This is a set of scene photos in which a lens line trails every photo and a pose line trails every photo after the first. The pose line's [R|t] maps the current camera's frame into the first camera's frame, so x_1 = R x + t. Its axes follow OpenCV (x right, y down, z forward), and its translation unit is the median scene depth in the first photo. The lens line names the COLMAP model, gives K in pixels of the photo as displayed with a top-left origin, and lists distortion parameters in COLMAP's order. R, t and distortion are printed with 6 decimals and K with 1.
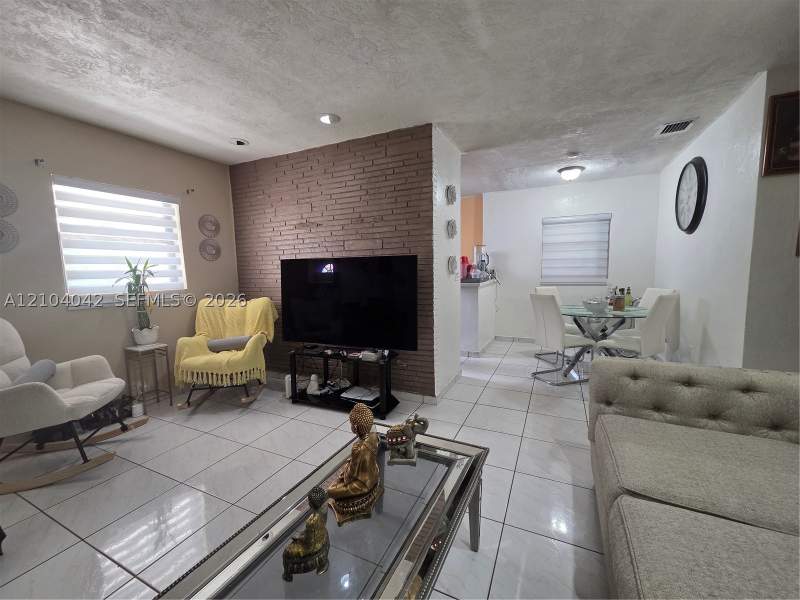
lens RADIAL K [[328.9, 0, 403.3], [0, 328.9, 300.4], [0, 0, 1]] dist [0.000286, 0.000300]
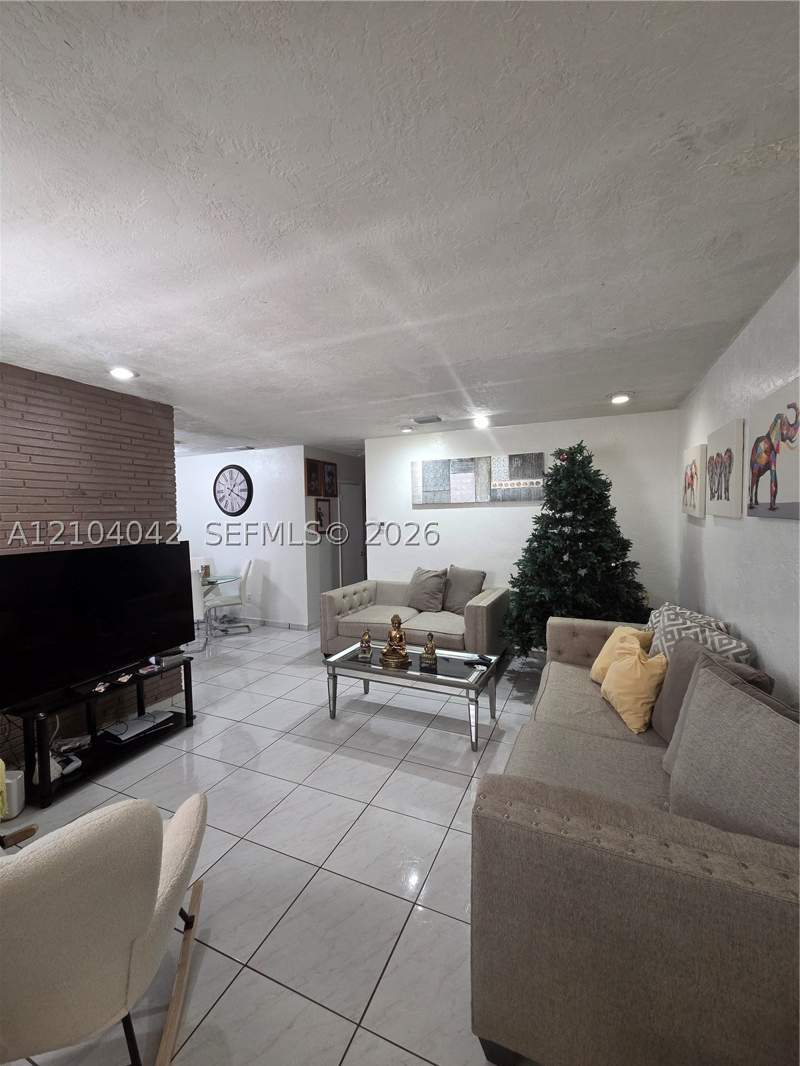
lens RADIAL K [[438.2, 0, 400.9], [0, 438.2, 534.8], [0, 0, 1]] dist [0.000286, 0.000300]
pose [[-0.016756, -0.023932, 0.999573, -1.124689], [0.125061, 0.991812, 0.025843, -0.098642], [-0.992008, 0.125441, -0.013626, 0.358575]]
